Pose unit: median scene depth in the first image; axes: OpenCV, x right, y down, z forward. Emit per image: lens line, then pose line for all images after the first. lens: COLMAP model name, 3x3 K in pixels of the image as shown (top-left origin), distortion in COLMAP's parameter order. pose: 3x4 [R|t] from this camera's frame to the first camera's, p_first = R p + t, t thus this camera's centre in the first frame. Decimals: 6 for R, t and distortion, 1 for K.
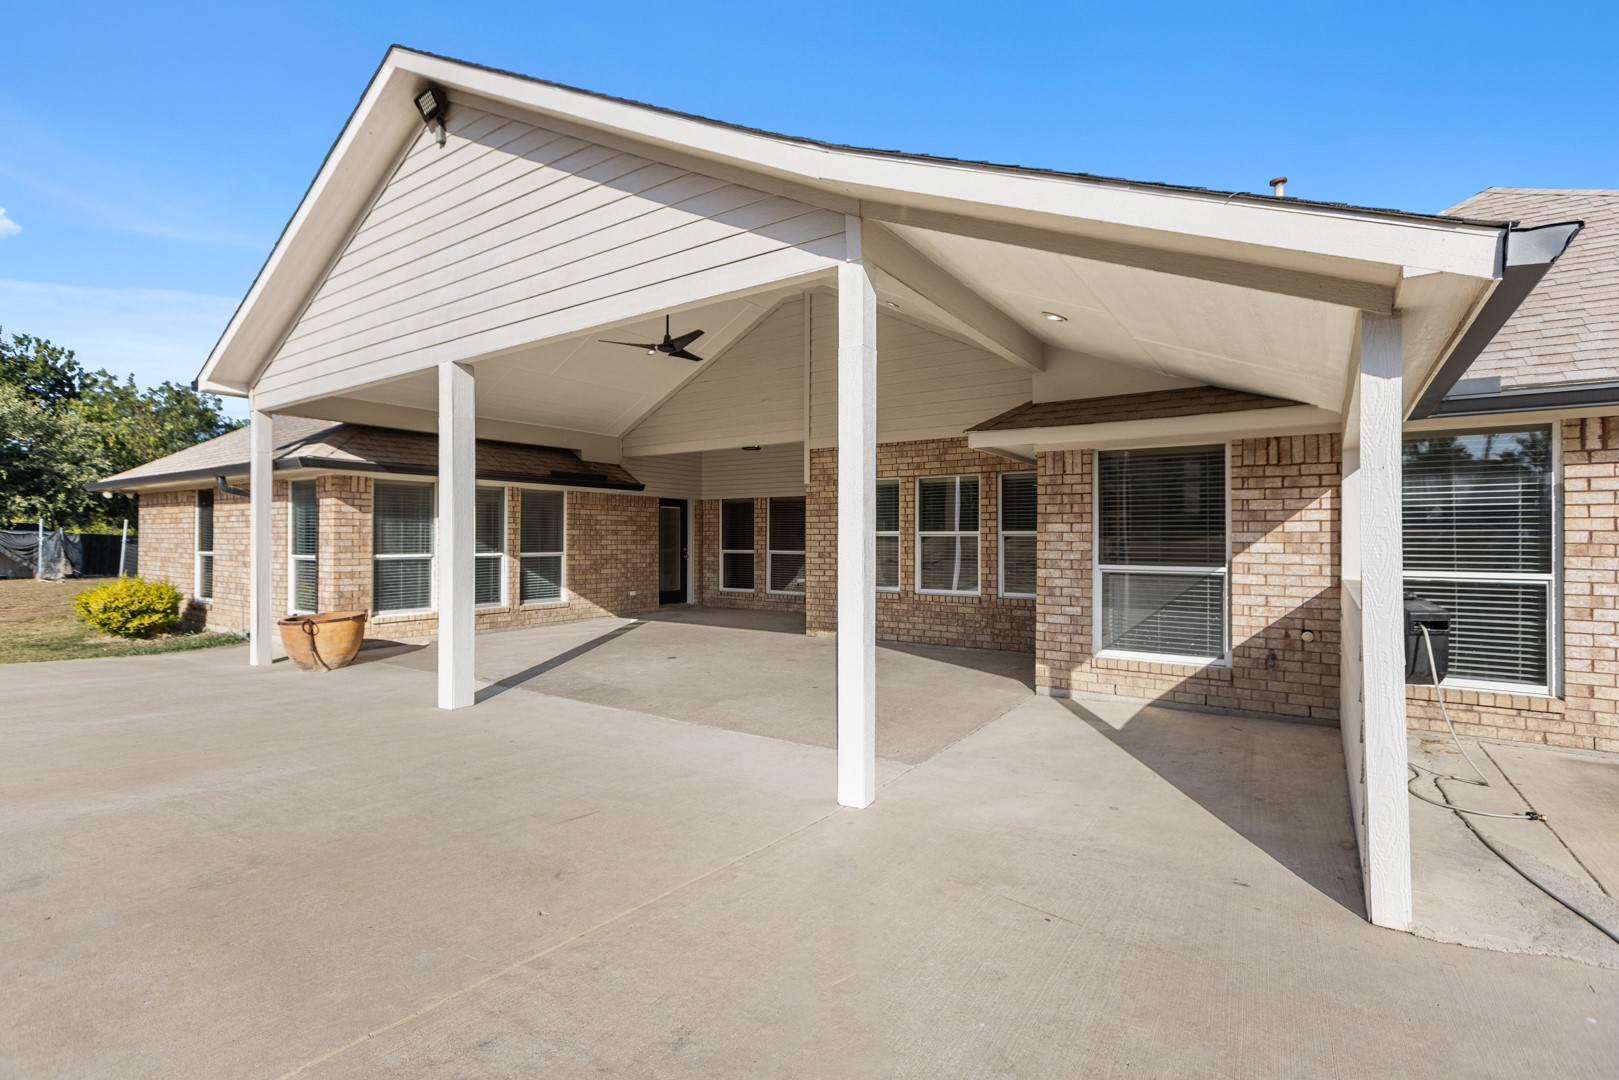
lens RADIAL K [[742.0, 0, 809.5], [0, 742.0, 535.4], [0, 0, 1]] dist [0.002786, 0.000496]
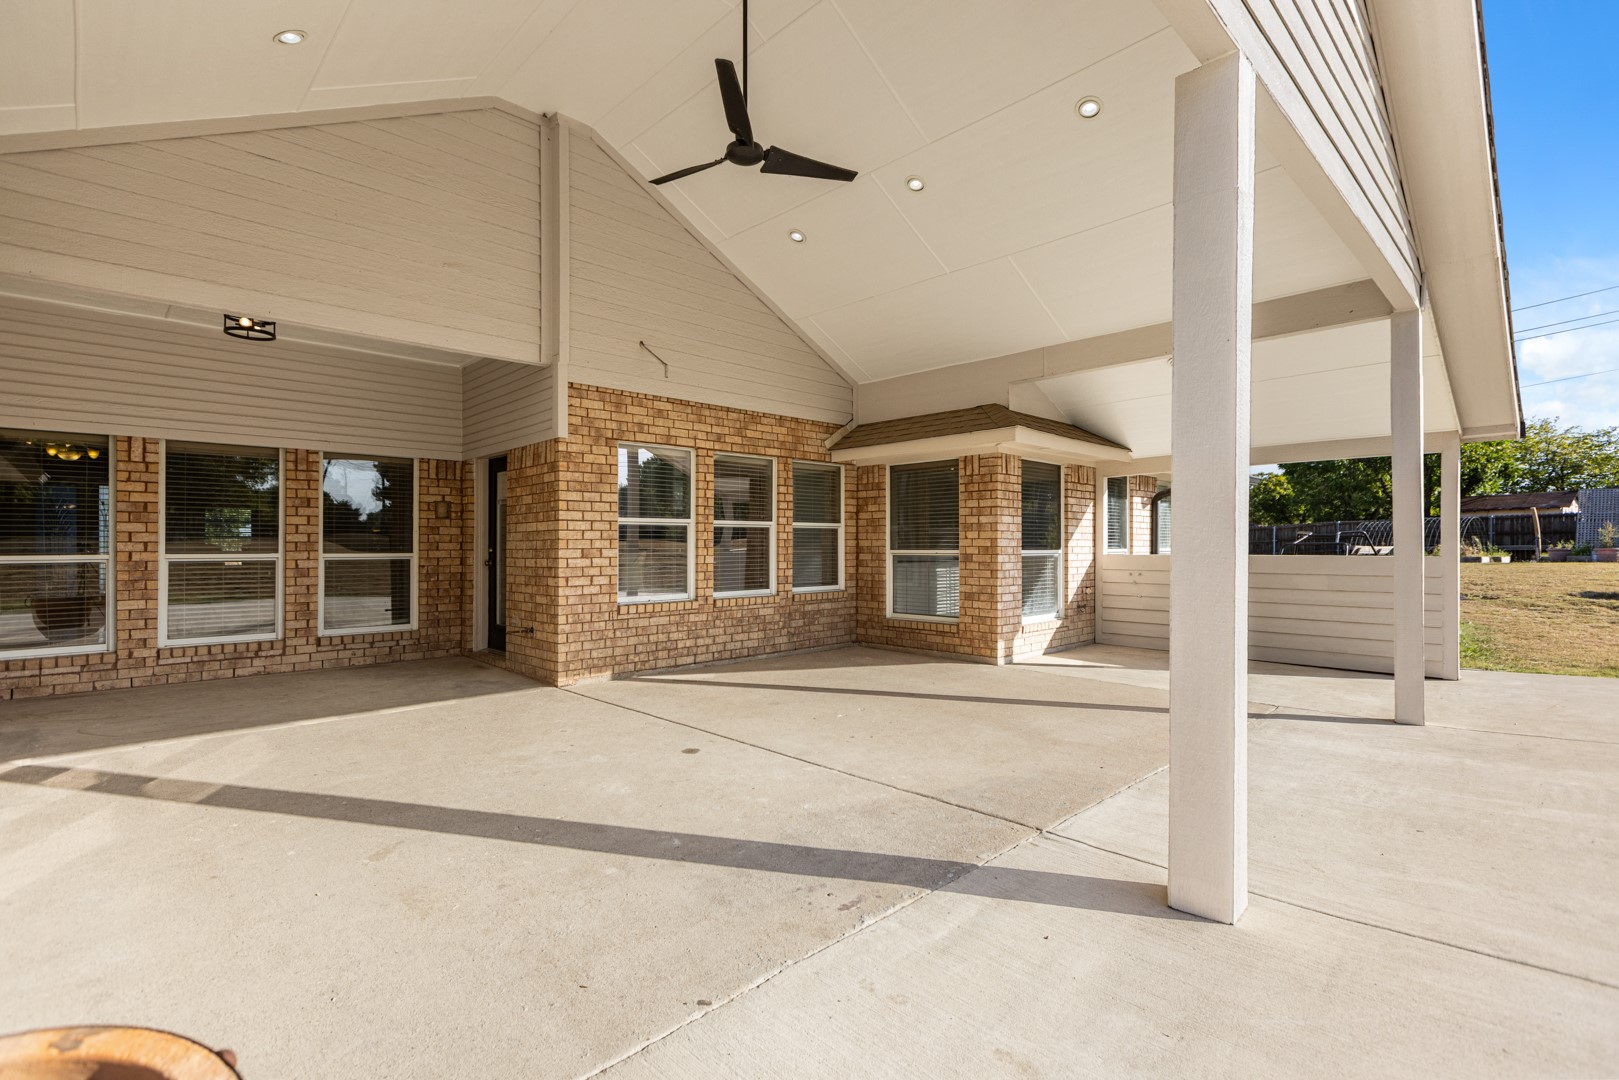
lens RADIAL K [[742.0, 0, 805.6], [0, 742.0, 543.4], [0, 0, 1]] dist [0.002786, 0.000496]
pose [[0.213702, -0.001966, 0.976897, -0.620233], [-0.001892, 0.999995, 0.002426, 0.017841], [-0.976897, -0.002367, 0.213697, 0.750450]]
